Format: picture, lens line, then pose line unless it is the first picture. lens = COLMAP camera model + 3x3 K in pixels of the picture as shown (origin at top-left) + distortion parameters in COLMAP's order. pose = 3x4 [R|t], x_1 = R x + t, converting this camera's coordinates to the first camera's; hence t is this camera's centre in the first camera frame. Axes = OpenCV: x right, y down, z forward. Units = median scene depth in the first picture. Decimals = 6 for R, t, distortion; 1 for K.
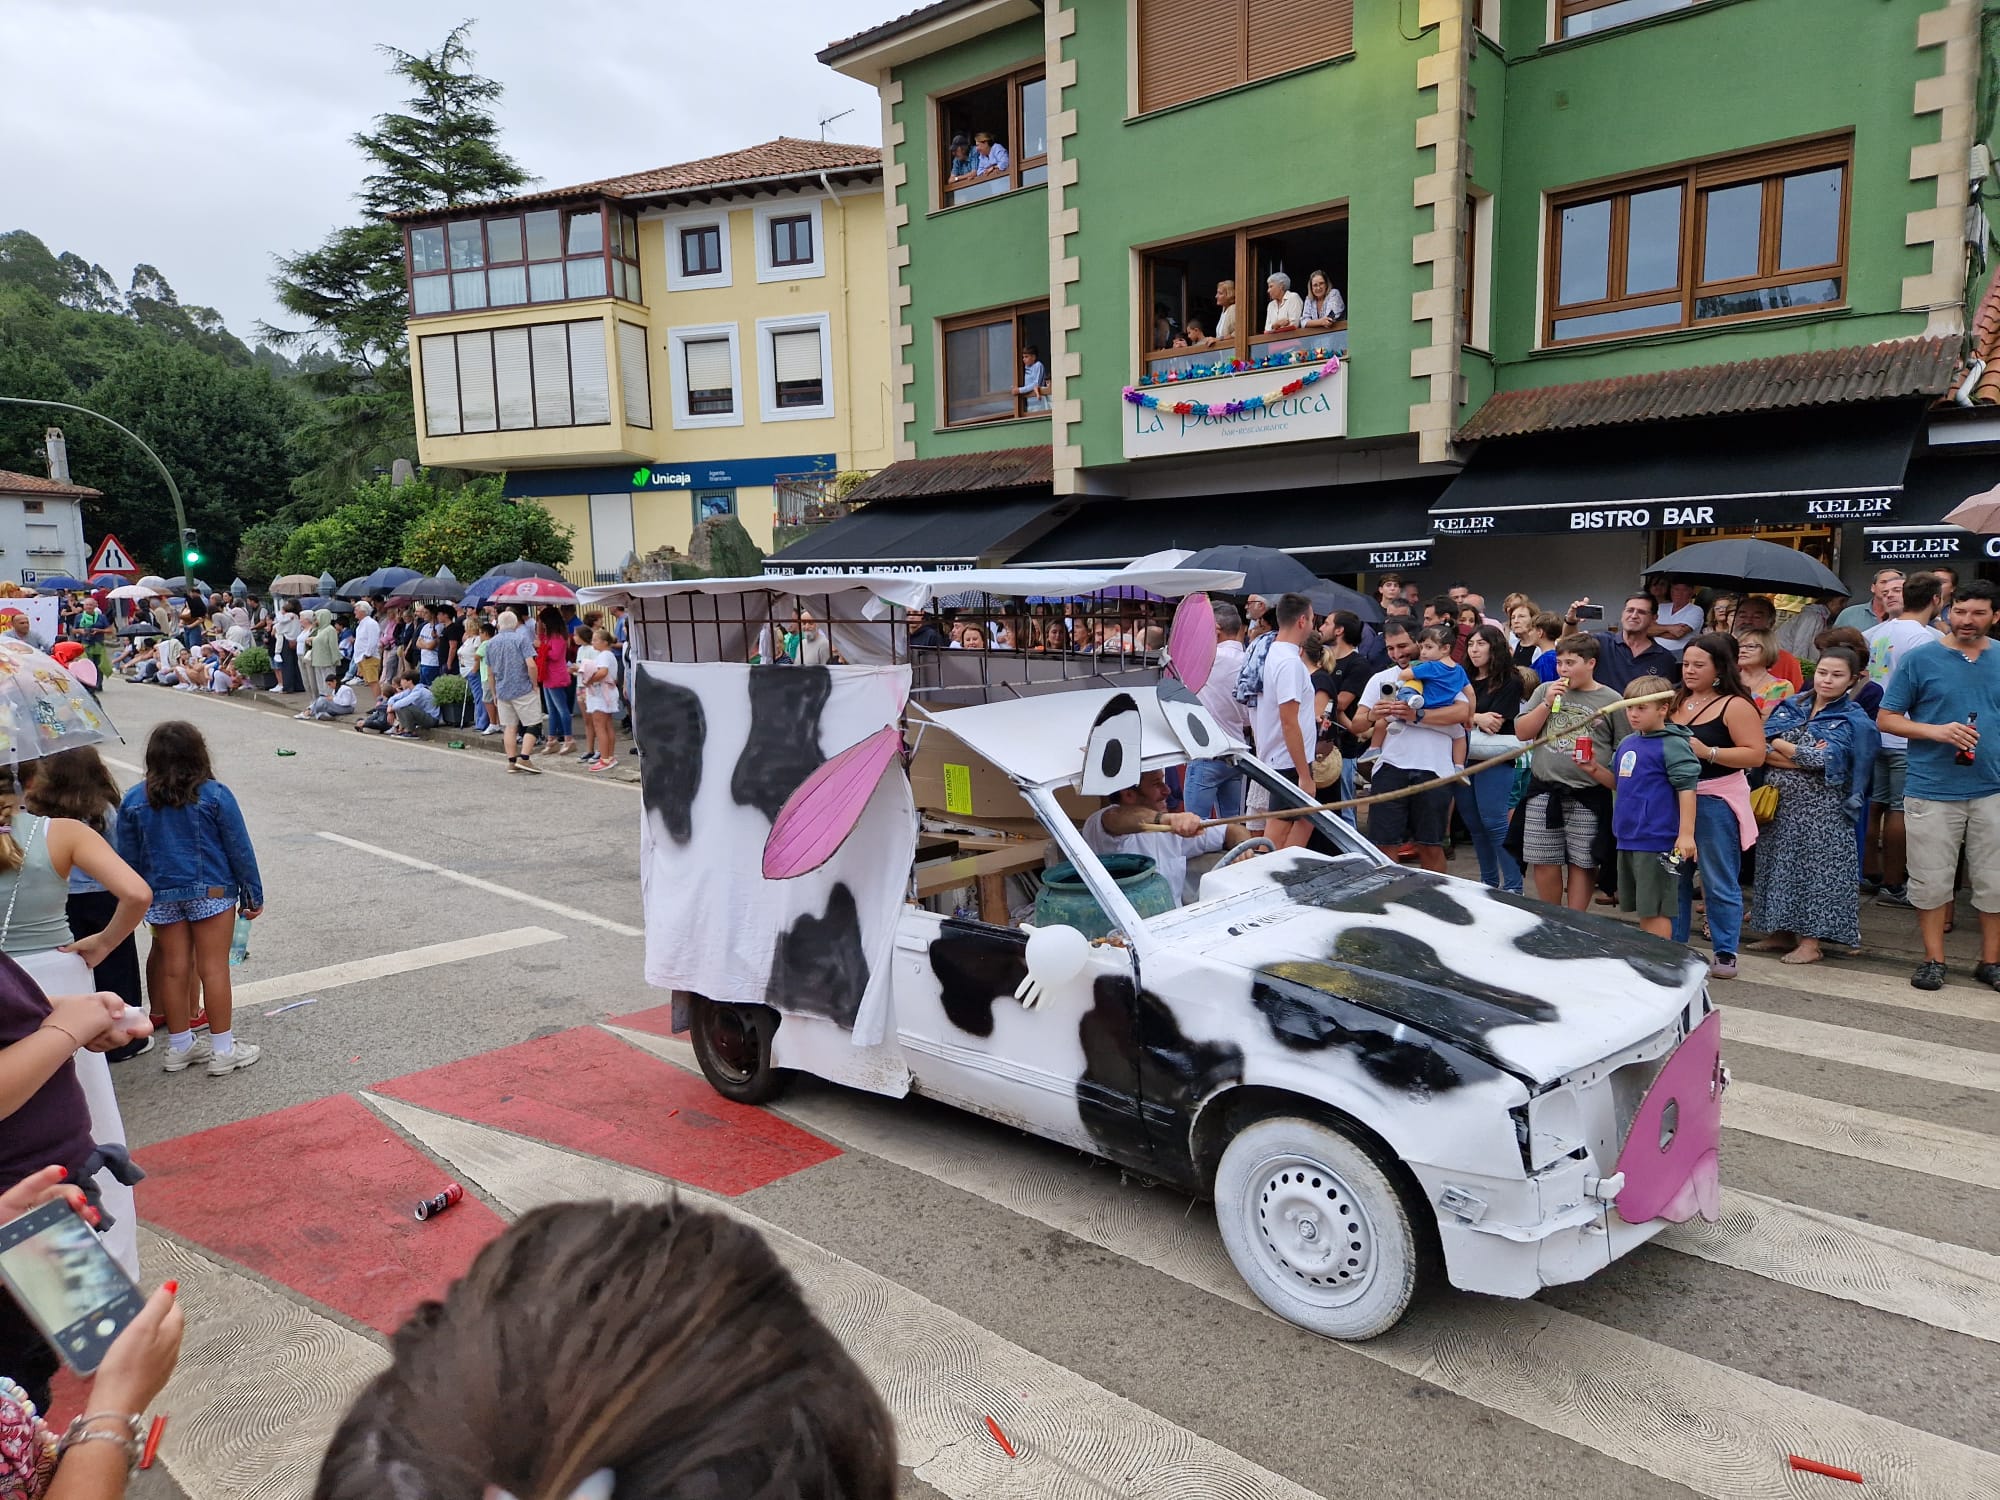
lens RADIAL K [[1337.0, 0, 1000.5], [0, 1337.0, 771.5], [0, 0, 1]] dist [0.072783, -0.059274]
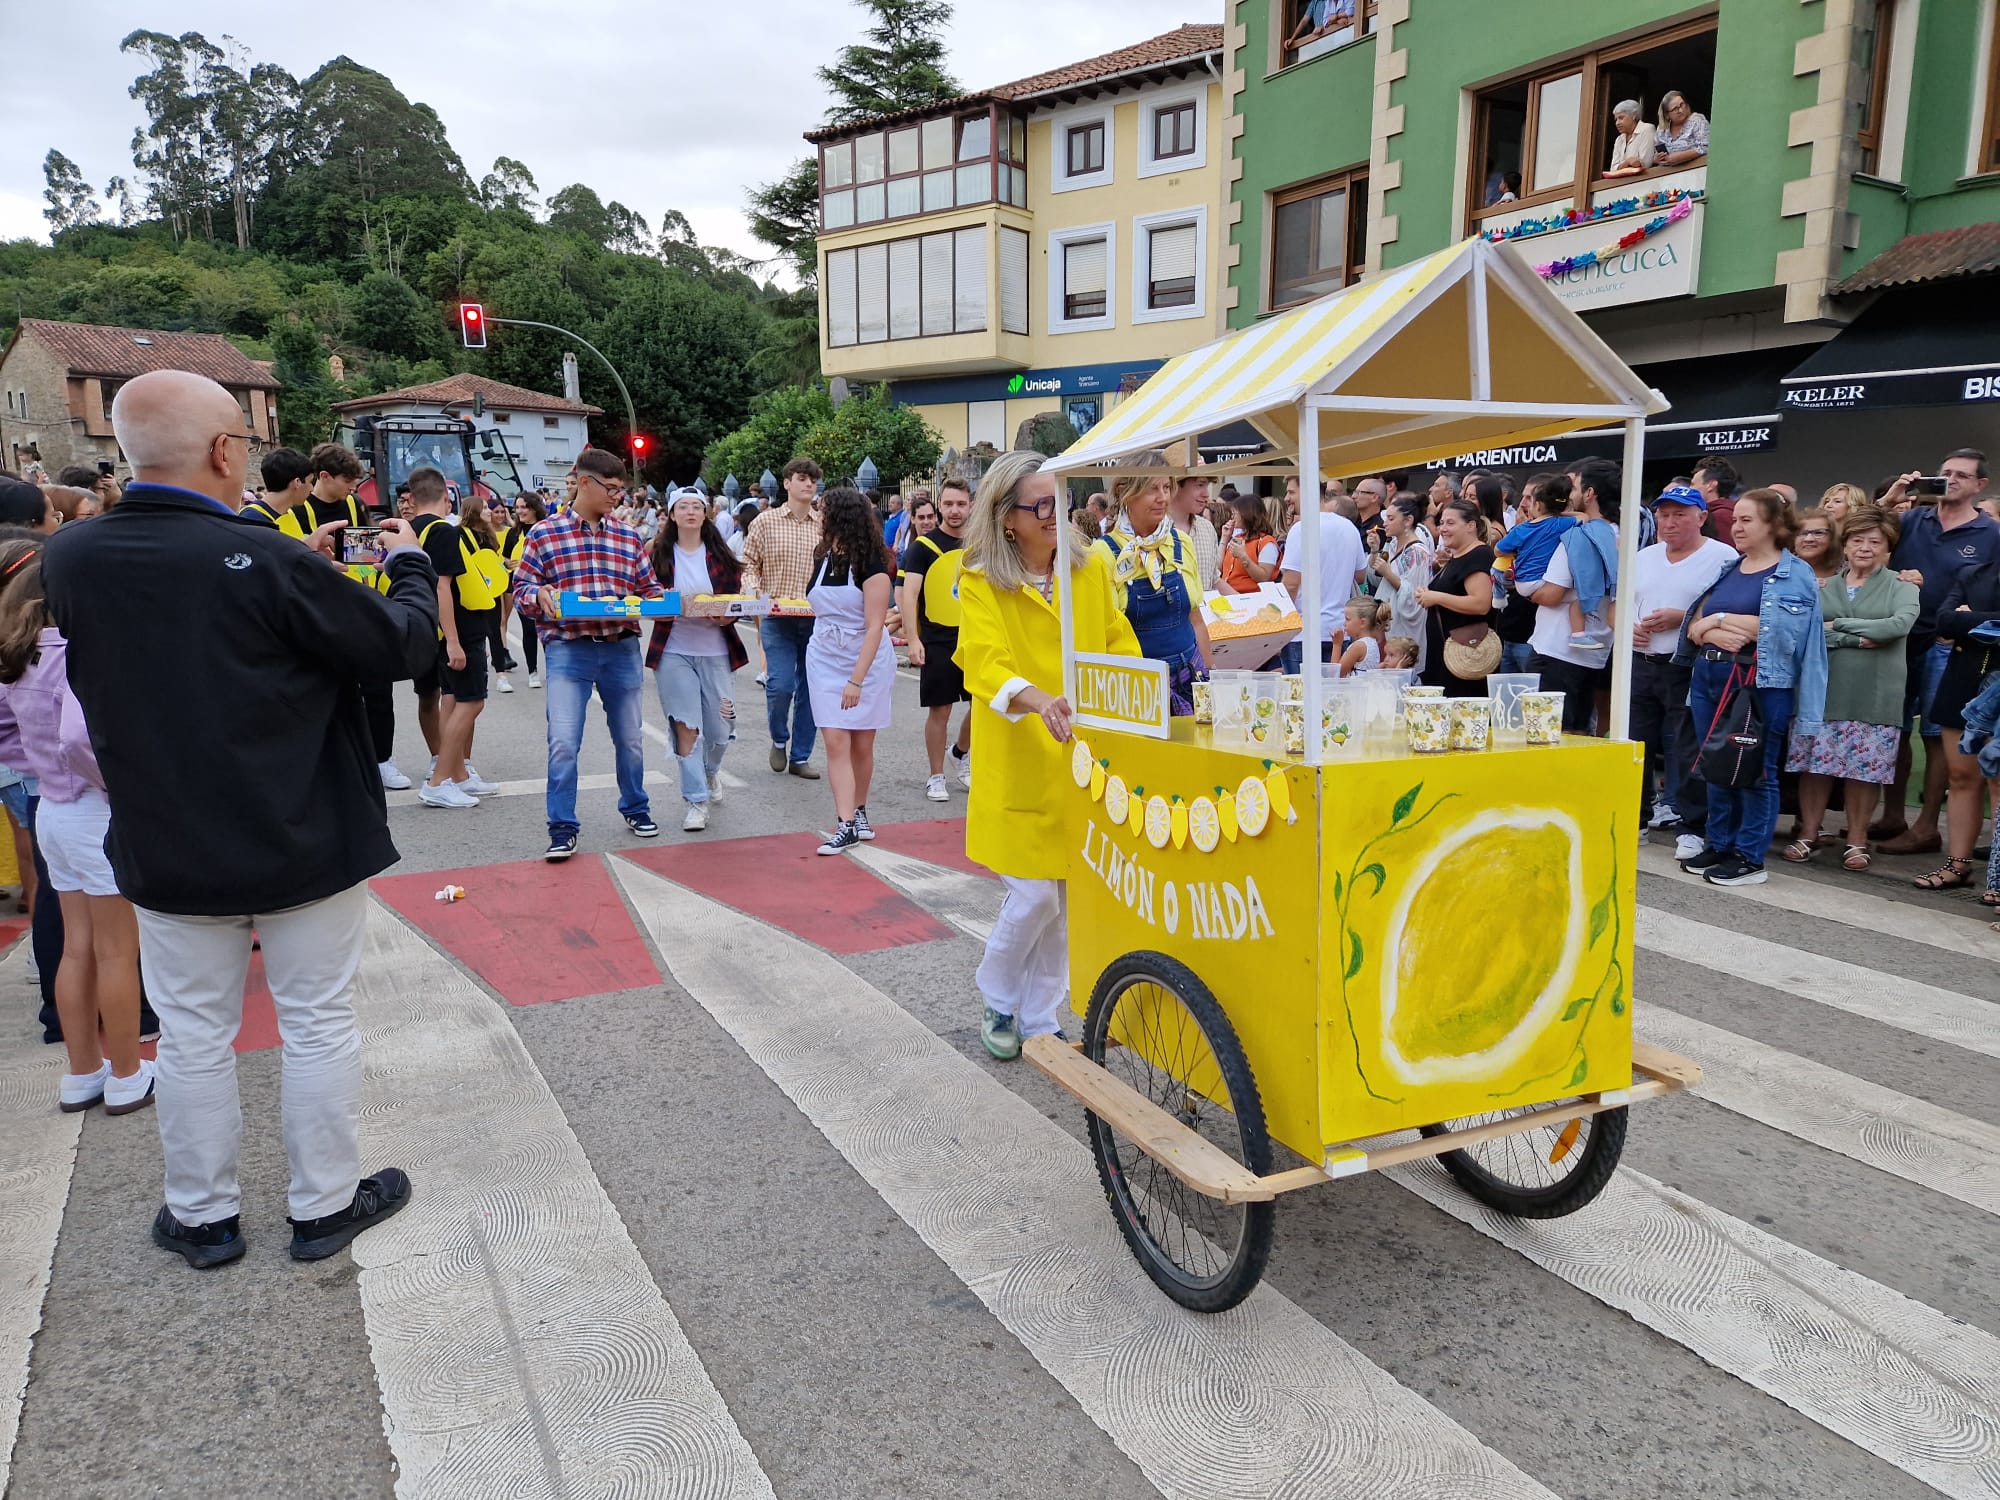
lens RADIAL K [[1337.0, 0, 1009.1], [0, 1337.0, 764.6], [0, 0, 1]] dist [0.072783, -0.059274]
pose [[0.951072, 0.076280, -0.299406, 0.091718], [-0.061251, 0.996361, 0.059278, 0.013122], [0.302838, -0.038039, 0.952283, 0.039302]]
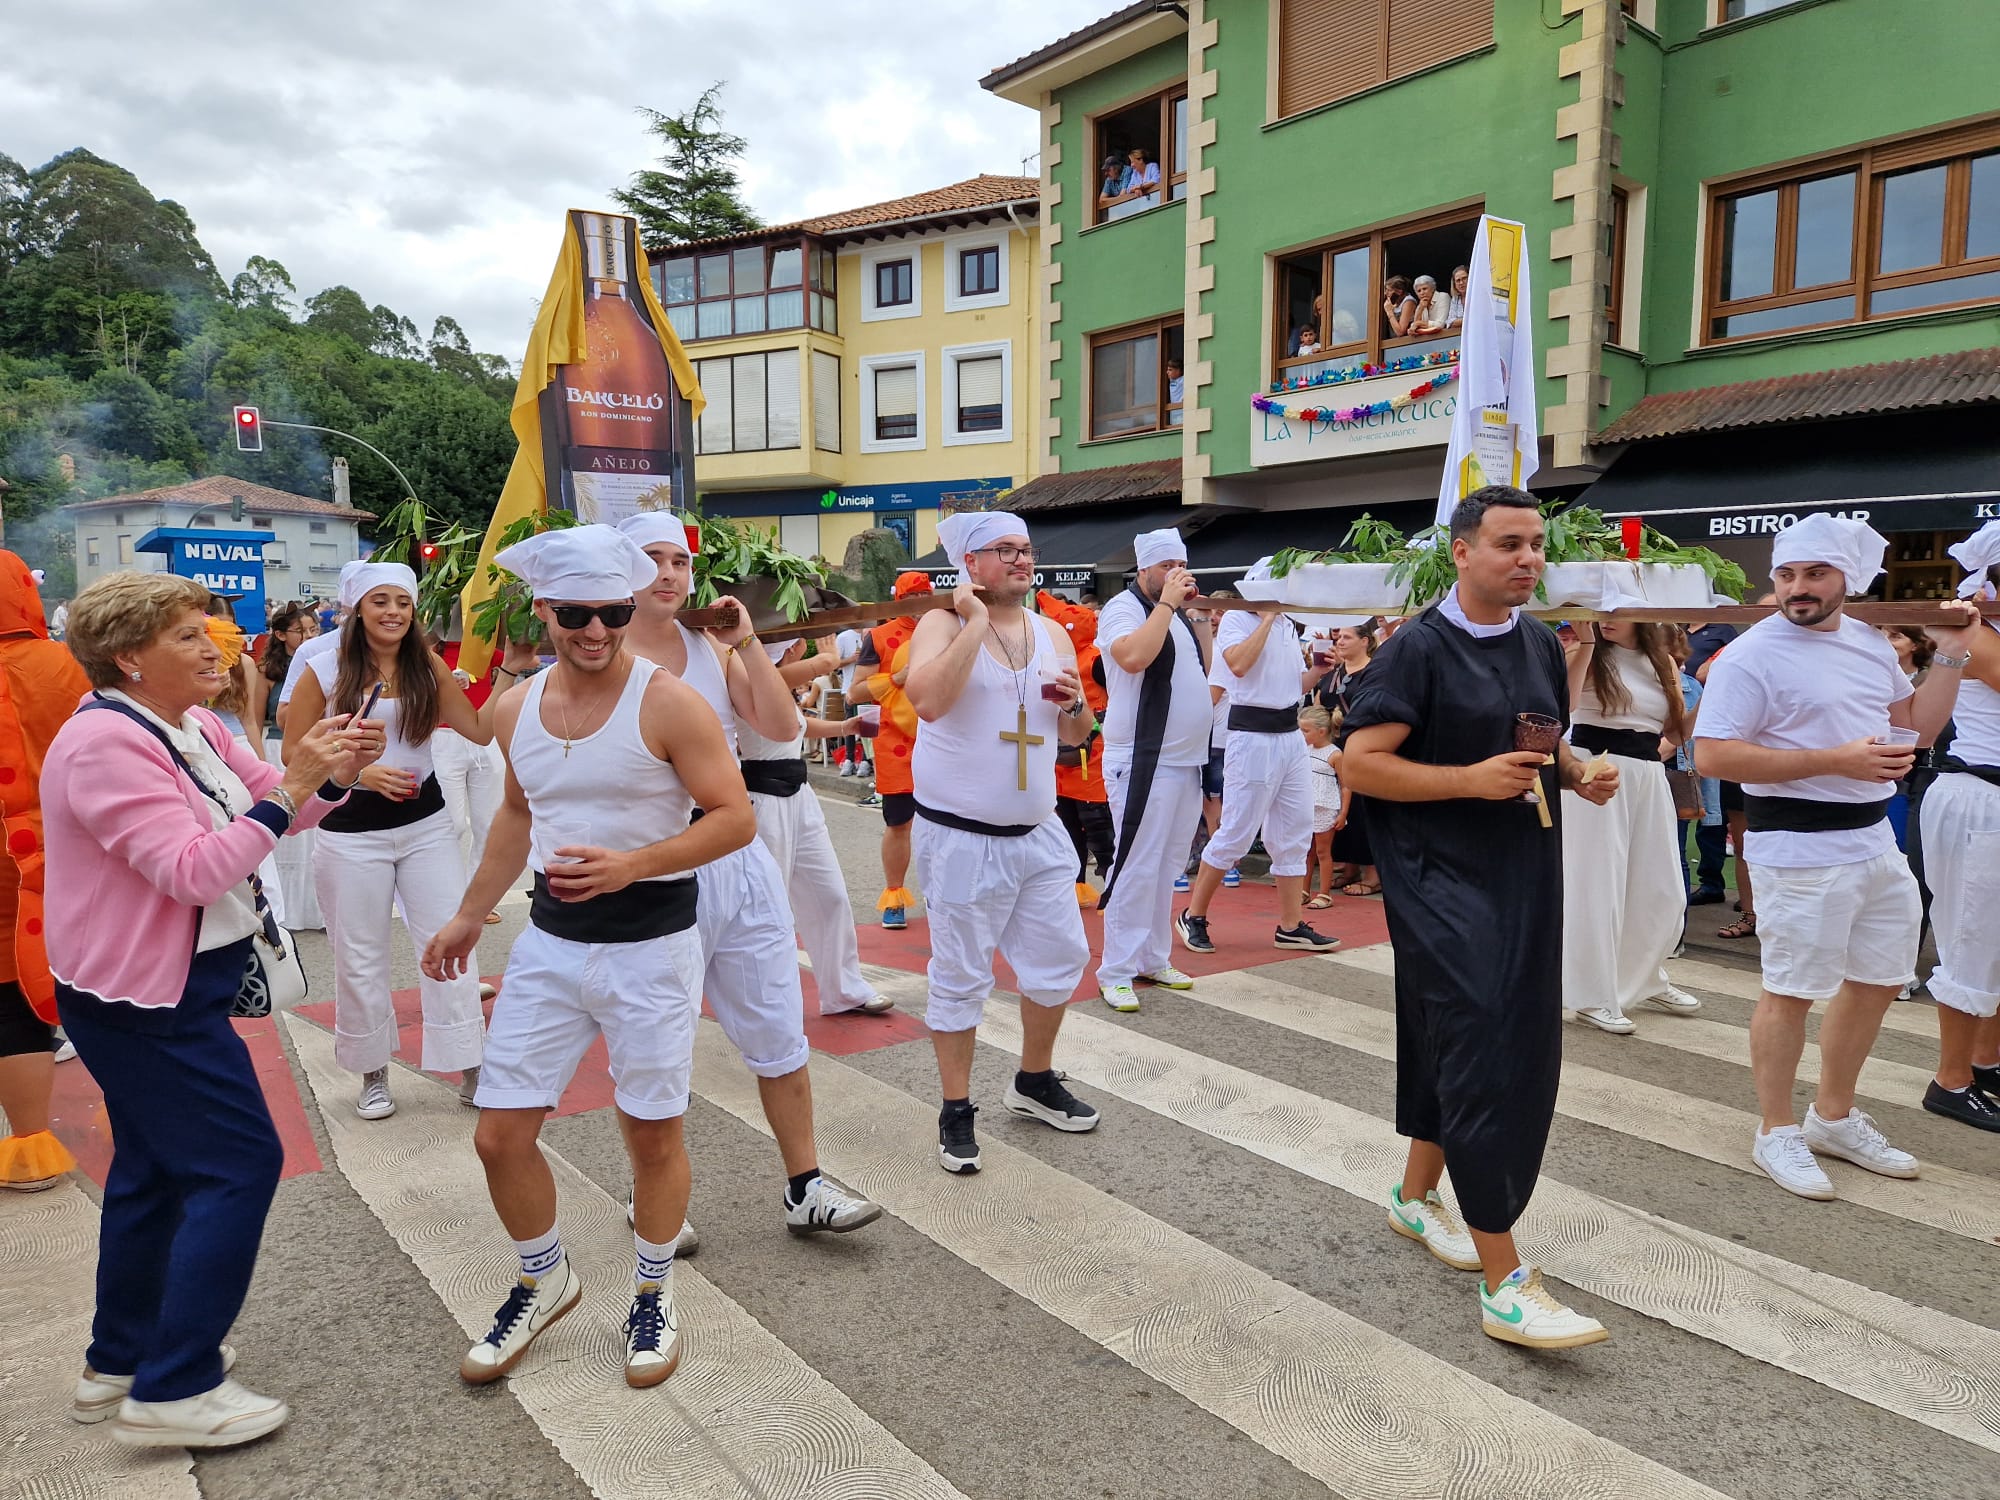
lens RADIAL K [[1337.0, 0, 1015.5], [0, 1337.0, 752.0], [0, 0, 1]] dist [0.072783, -0.059274]
pose [[0.988215, 0.037775, -0.148337, 0.061091], [-0.043903, 0.998303, -0.038255, 0.015170], [0.146641, 0.044317, 0.988197, 0.015144]]
